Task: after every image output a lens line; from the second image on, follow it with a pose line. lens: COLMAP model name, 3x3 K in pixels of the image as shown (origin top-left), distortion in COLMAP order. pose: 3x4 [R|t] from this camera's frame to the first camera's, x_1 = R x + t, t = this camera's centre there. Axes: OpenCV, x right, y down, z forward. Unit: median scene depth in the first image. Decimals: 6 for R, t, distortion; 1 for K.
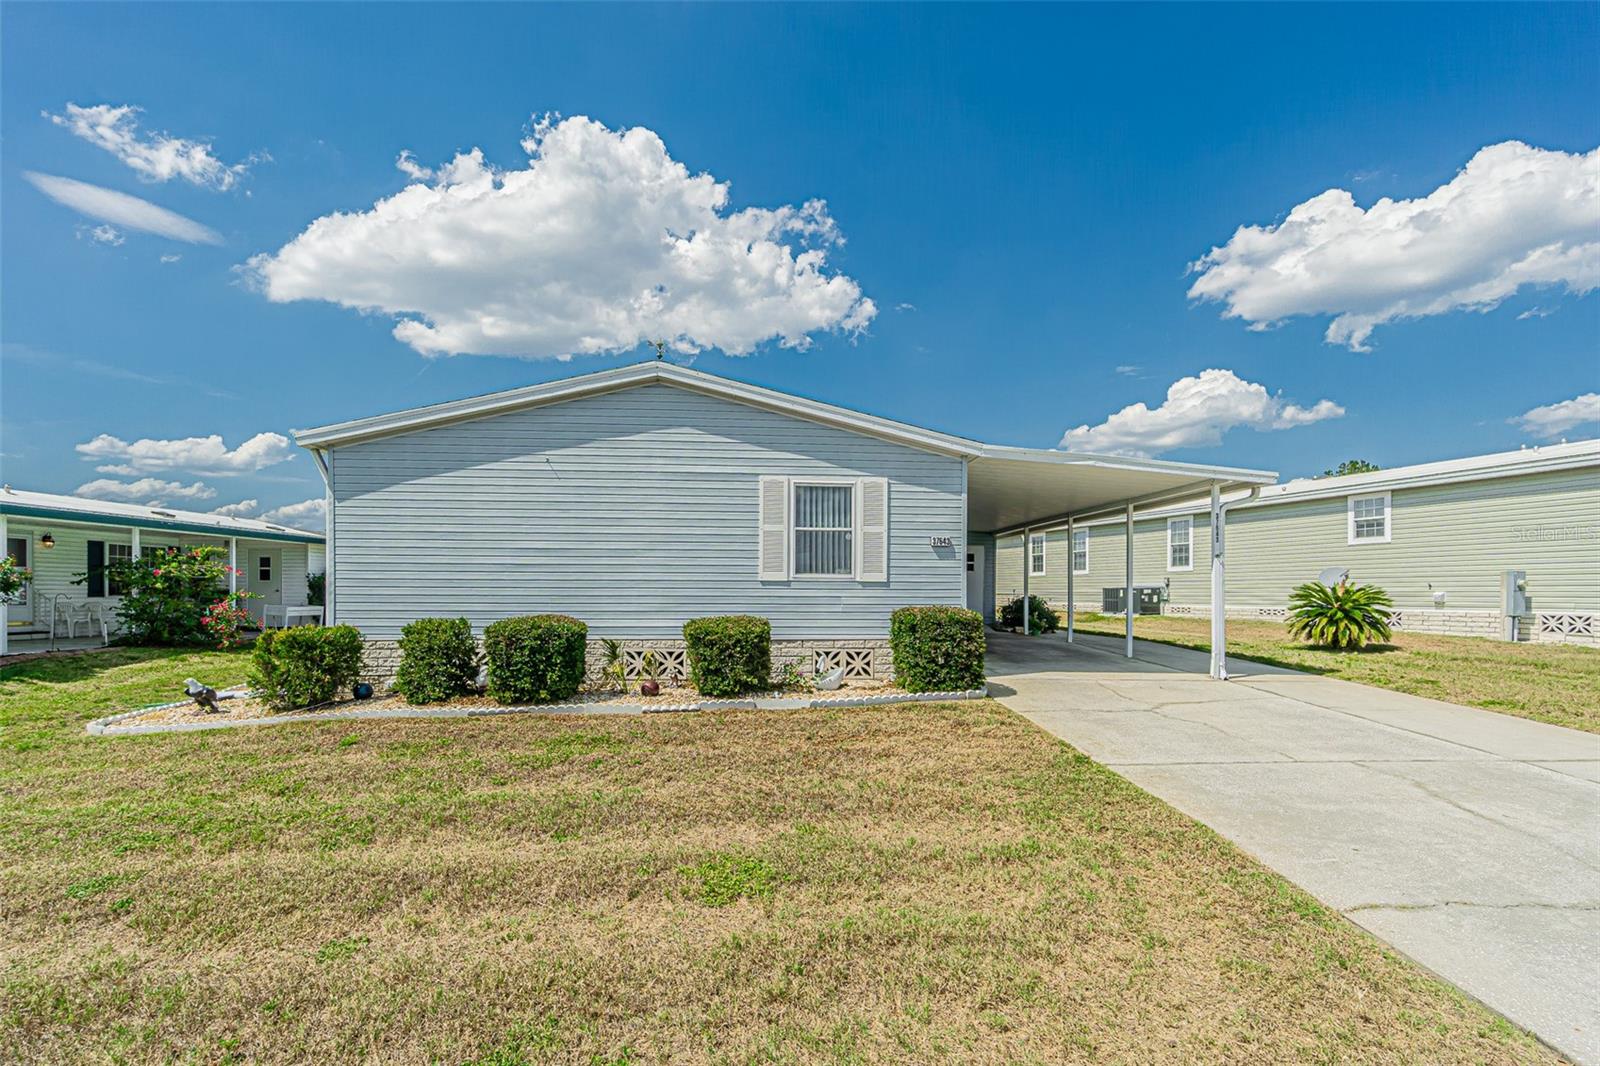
lens RADIAL K [[725.4, 0, 757.7], [0, 725.4, 585.1], [0, 0, 1]] dist [-0.010803, -0.000377]
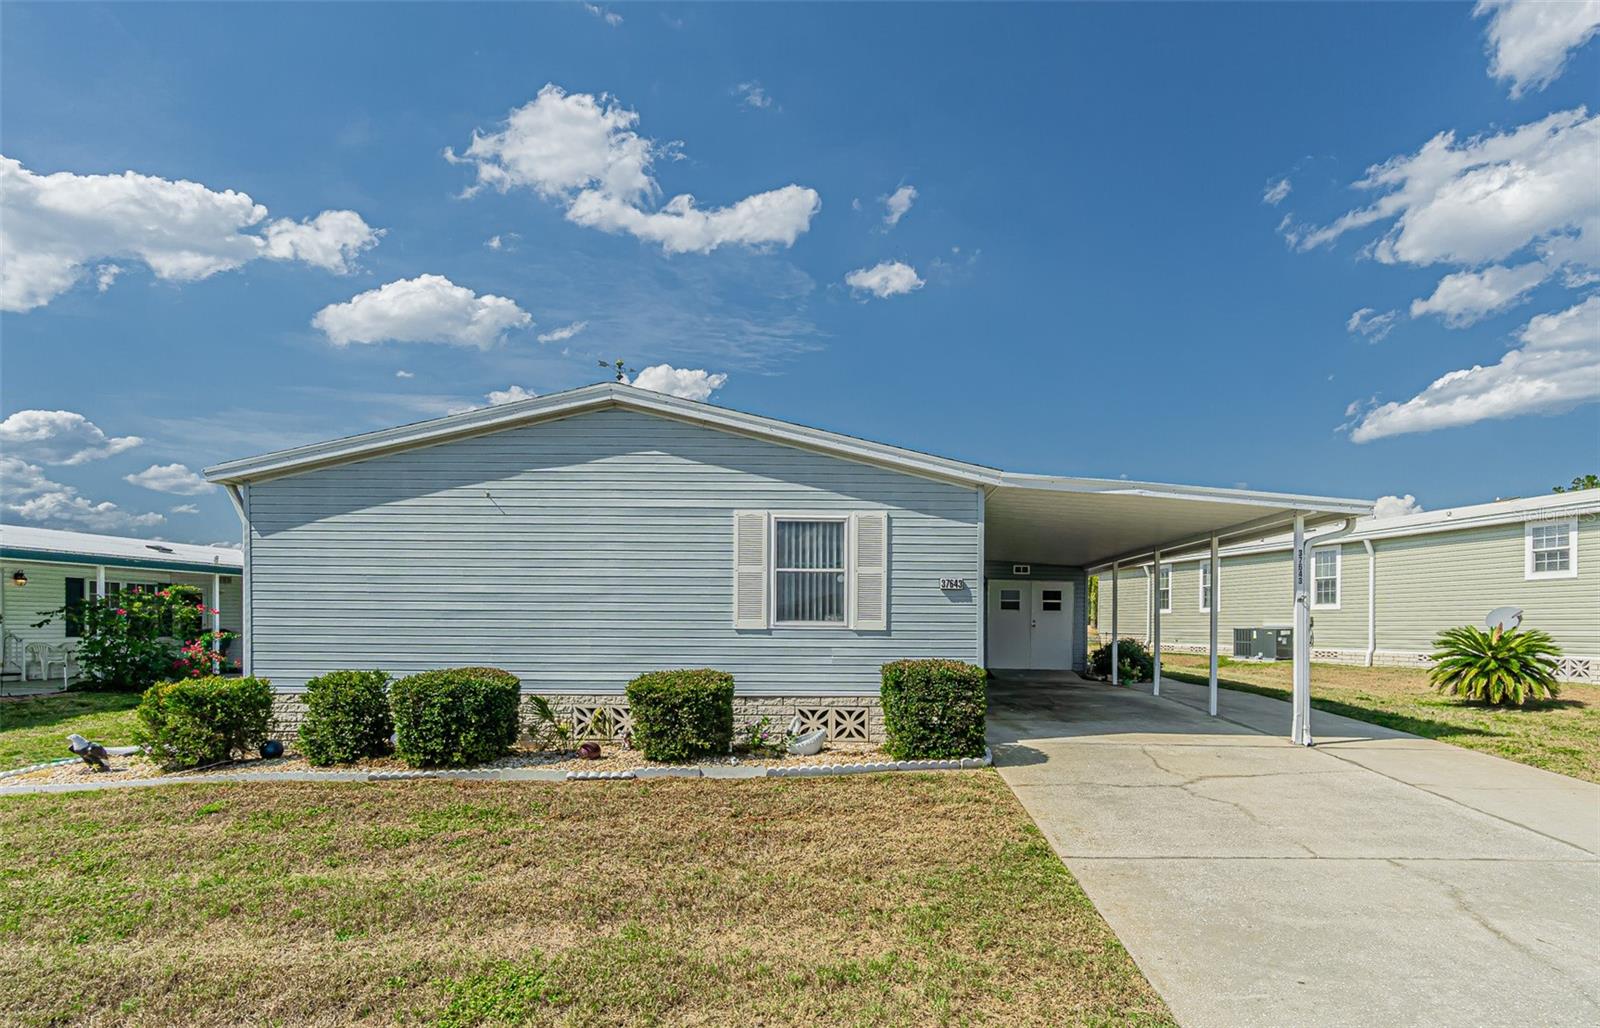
lens RADIAL K [[798.1, 0, 847.3], [0, 798.1, 608.7], [0, 0, 1]] dist [-0.016465, 0.000782]
pose [[0.997706, 0.005983, -0.067430, 0.203791], [-0.006527, 0.999948, -0.007854, -0.023363], [0.067380, 0.008276, 0.997693, 0.039110]]
